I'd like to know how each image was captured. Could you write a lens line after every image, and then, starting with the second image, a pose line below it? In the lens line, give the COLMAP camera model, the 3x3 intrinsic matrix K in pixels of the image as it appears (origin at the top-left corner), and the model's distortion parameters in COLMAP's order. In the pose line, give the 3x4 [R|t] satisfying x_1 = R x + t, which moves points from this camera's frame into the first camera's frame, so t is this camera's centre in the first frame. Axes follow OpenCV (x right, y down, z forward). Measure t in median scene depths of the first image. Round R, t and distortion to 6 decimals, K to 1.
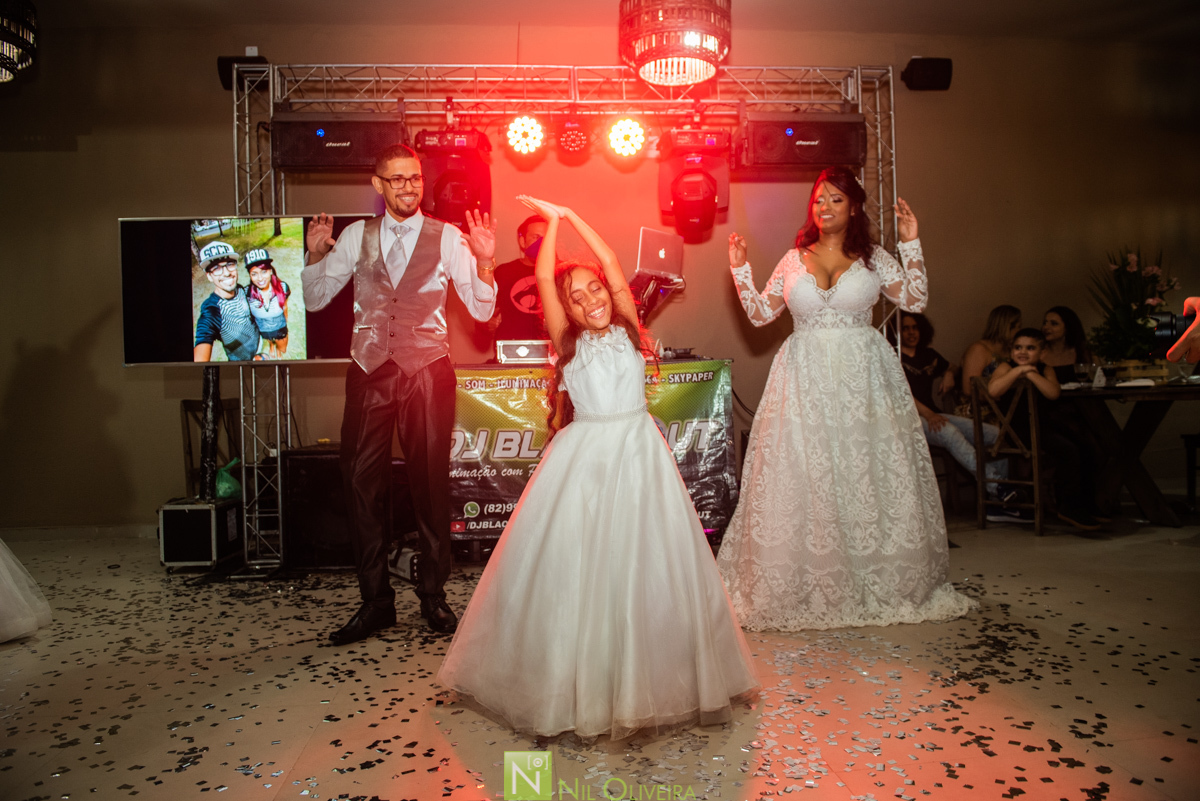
lens RADIAL K [[839.1, 0, 600.4], [0, 839.1, 406.4], [0, 0, 1]] dist [-0.048719, -0.009271]
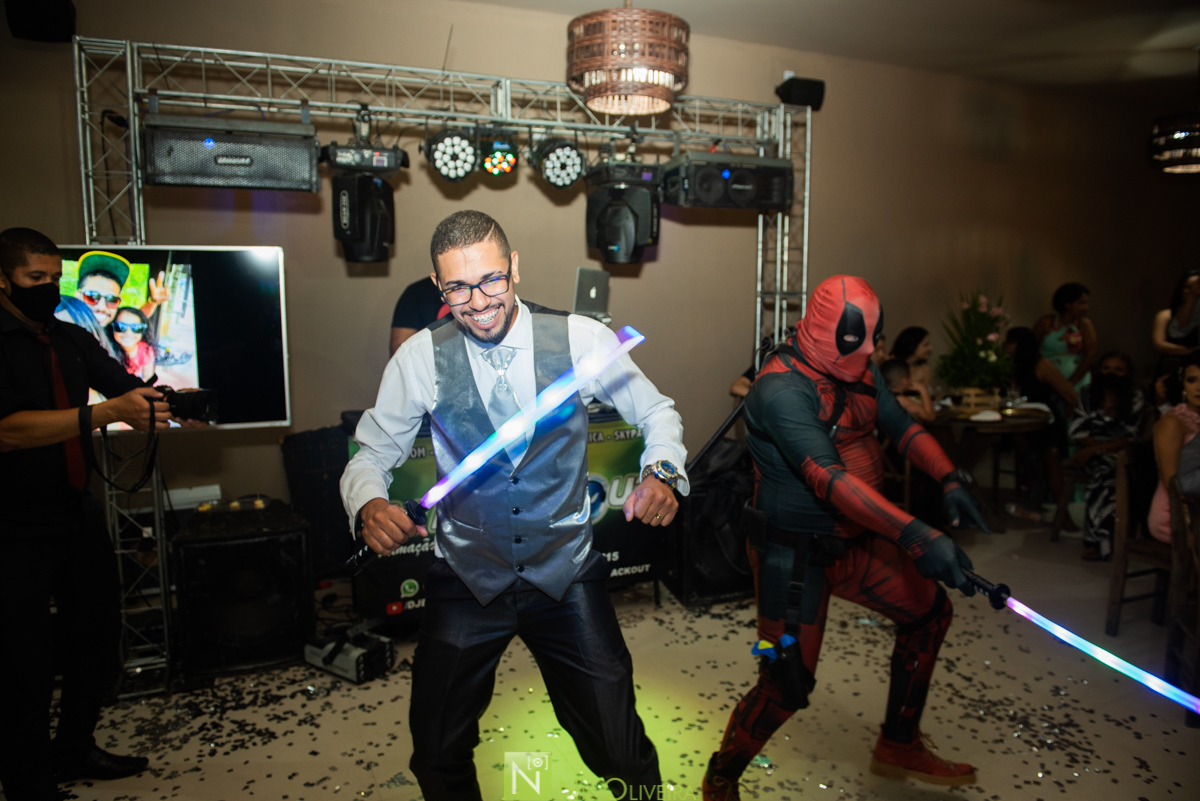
lens RADIAL K [[839.1, 0, 608.7], [0, 839.1, 407.1], [0, 0, 1]] dist [-0.048719, -0.009271]
pose [[0.940210, -0.023160, 0.339808, -0.241673], [-0.015529, 0.993733, 0.110696, -0.165189], [-0.340242, -0.109354, 0.933958, 0.103501]]
